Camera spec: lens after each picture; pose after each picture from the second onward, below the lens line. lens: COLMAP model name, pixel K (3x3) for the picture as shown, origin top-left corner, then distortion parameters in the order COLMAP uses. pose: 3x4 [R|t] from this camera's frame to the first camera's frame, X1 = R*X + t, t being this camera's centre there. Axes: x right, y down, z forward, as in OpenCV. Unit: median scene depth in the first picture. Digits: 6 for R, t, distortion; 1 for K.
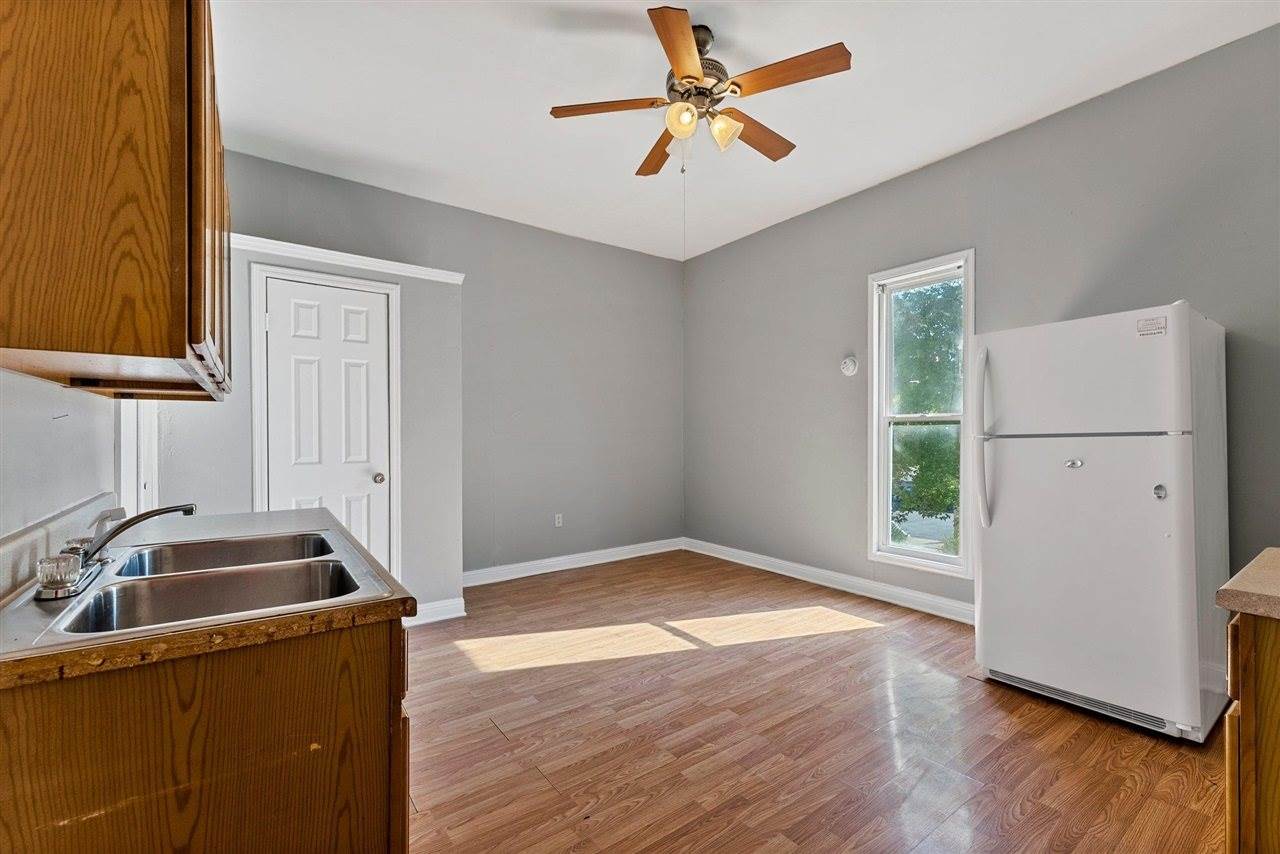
lens RADIAL K [[537.7, 0, 640.0], [0, 537.7, 427.0], [0, 0, 1]] dist [0.016146, 0.000066]
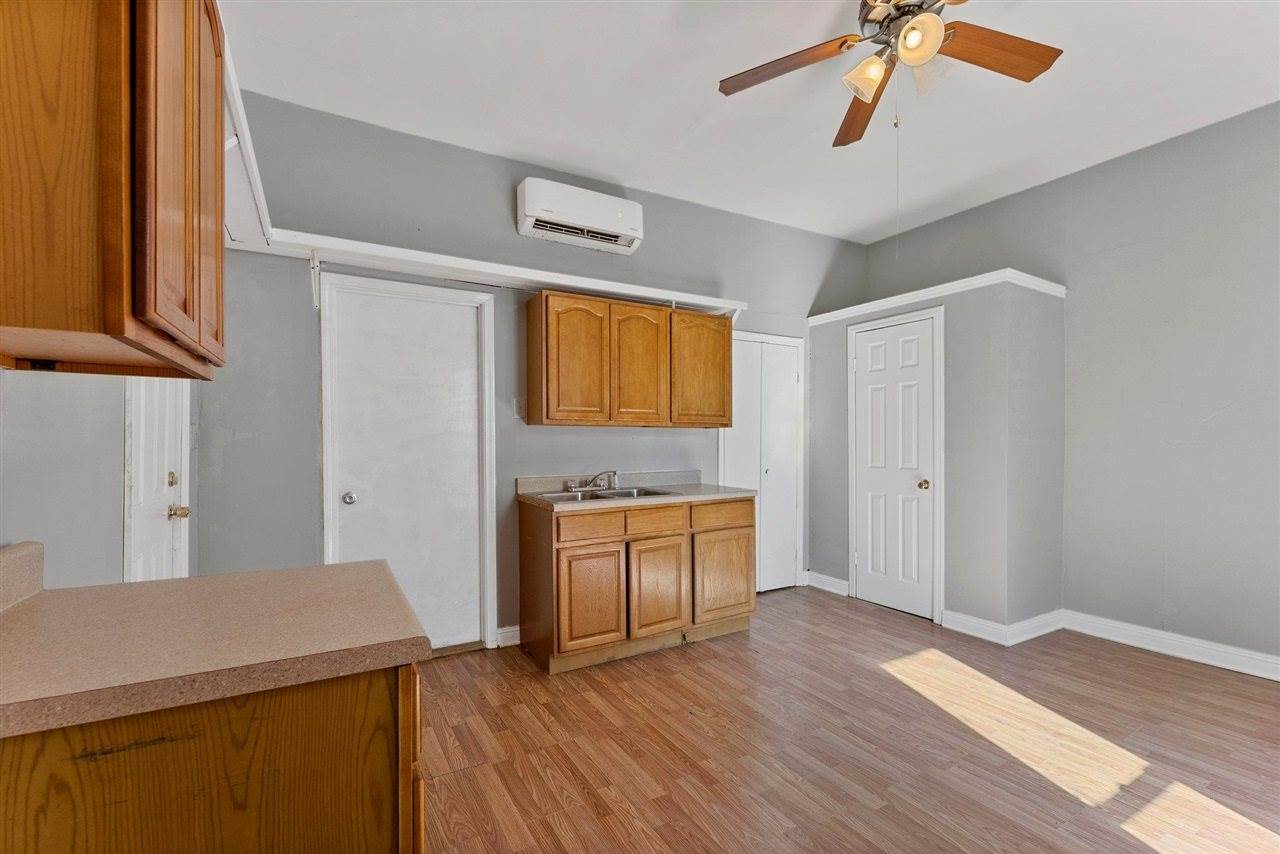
lens RADIAL K [[537.7, 0, 640.0], [0, 537.7, 427.0], [0, 0, 1]] dist [0.016146, 0.000066]
pose [[-0.085573, -0.031073, -0.995847, 0.721593], [0.013583, 0.999384, -0.032351, 0.005107], [0.996239, -0.016295, -0.085098, 0.531857]]
